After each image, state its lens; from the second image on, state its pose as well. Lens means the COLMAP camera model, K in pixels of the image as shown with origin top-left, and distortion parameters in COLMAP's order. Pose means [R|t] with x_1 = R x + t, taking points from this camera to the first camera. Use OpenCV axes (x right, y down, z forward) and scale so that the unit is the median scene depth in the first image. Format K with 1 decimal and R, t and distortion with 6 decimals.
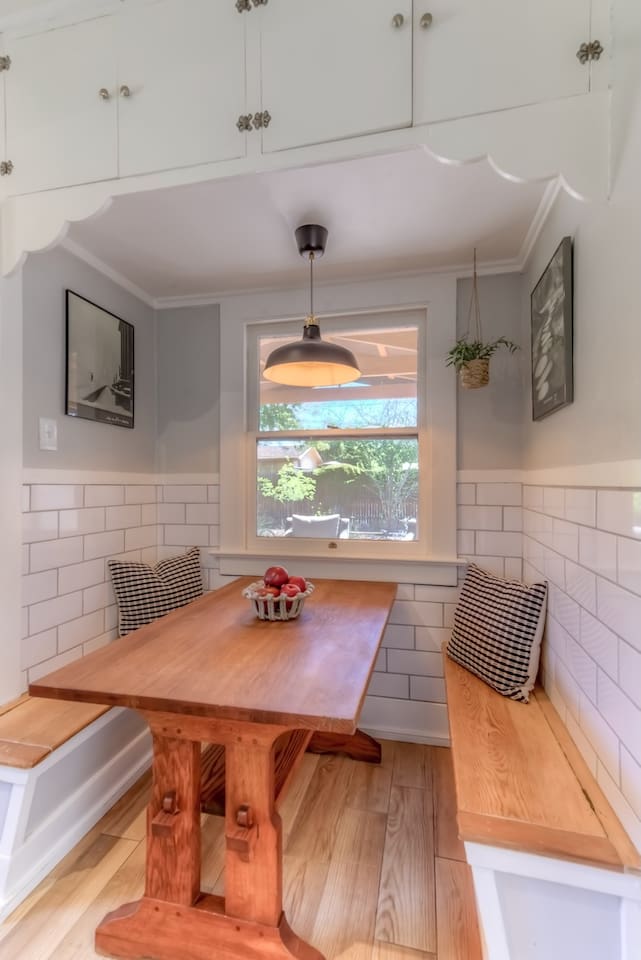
lens RADIAL K [[444.2, 0, 320.5], [0, 444.2, 480.0], [0, 0, 1]] dist [0.023281, -0.000108]
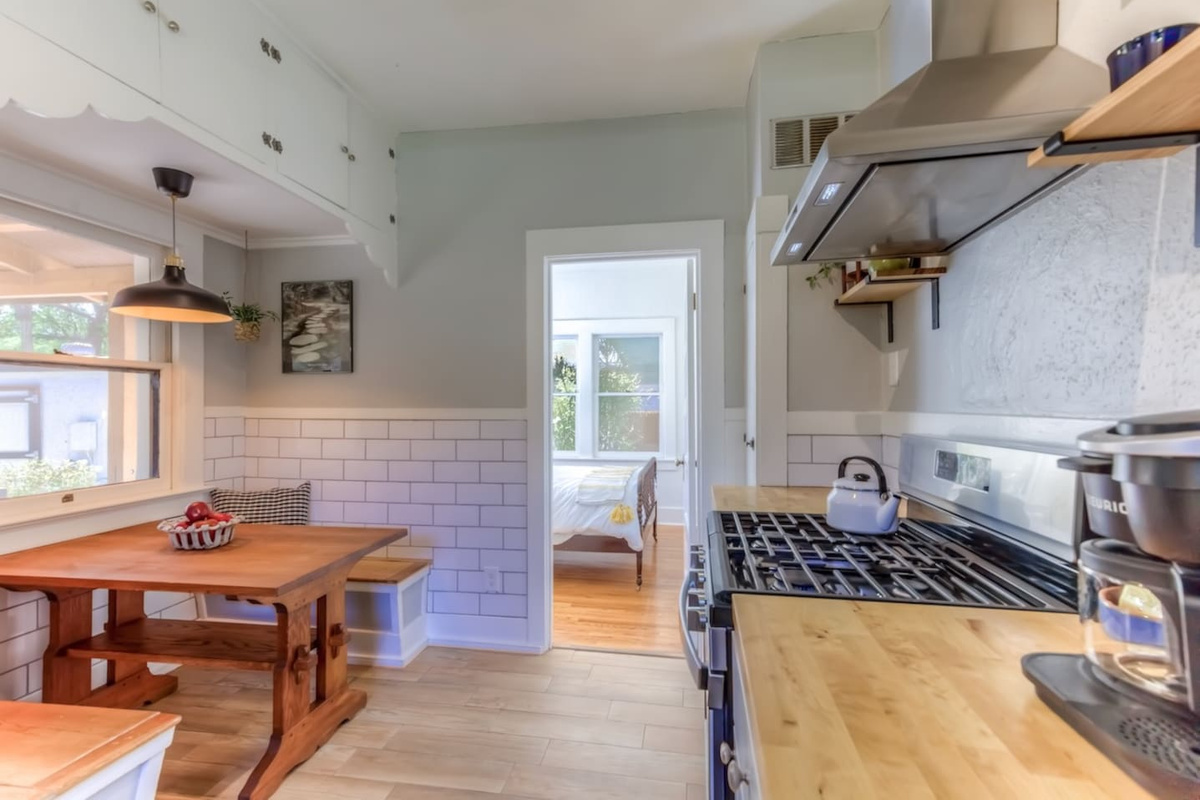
lens RADIAL K [[566.5, 0, 600.0], [0, 566.5, 400.0], [0, 0, 1]] dist [0.015737, 0.000091]
pose [[-0.076304, 0.009118, 0.997043, -1.781979], [-0.003761, 0.999948, -0.009433, -0.043177], [-0.997077, -0.004469, -0.076266, 0.177794]]
